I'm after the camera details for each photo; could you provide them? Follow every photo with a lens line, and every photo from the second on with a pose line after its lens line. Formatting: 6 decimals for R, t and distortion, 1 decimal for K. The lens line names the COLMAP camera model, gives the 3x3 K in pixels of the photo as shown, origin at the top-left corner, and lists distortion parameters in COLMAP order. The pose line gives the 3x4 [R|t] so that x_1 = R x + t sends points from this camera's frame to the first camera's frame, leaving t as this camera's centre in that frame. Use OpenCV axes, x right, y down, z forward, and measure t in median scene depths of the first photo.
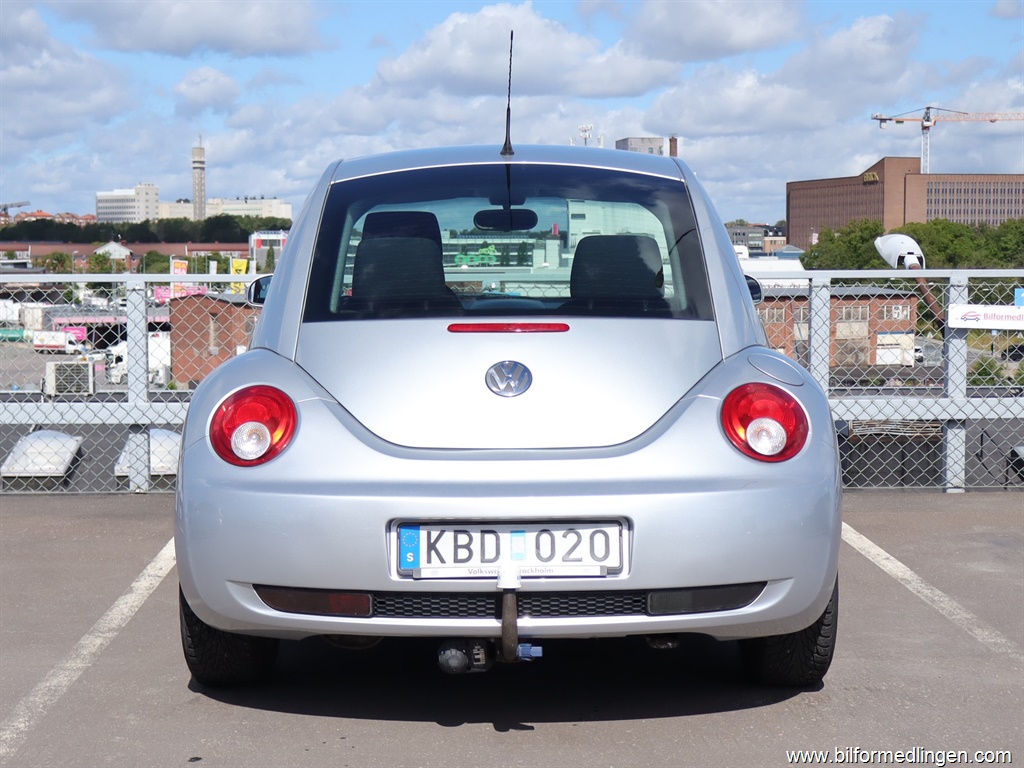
lens RADIAL K [[2028.1, 0, 513.3], [0, 2028.1, 384.5], [0, 0, 1]] dist [-0.068163, 0.000000]
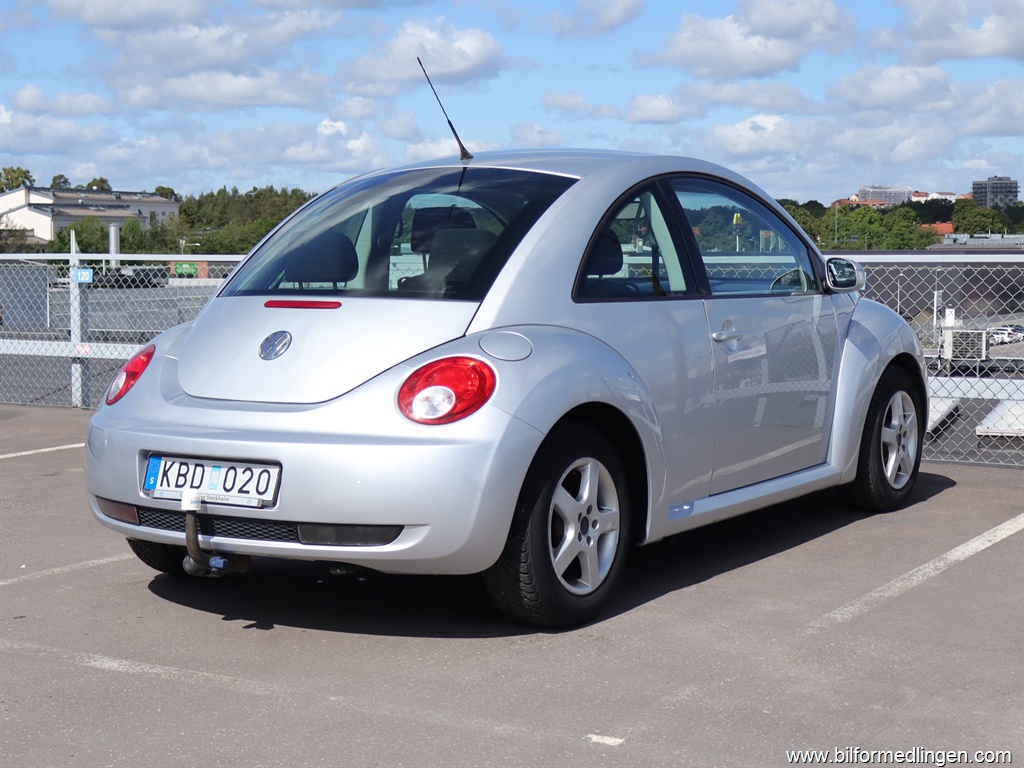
lens RADIAL K [[2028.1, 0, 513.5], [0, 2028.1, 385.1], [0, 0, 1]] dist [-0.068163, 0.000000]
pose [[0.836796, 0.046722, -0.545518, 0.839137], [-0.038218, 0.998907, 0.026929, -0.018799], [0.546180, -0.001686, 0.837666, 0.048680]]
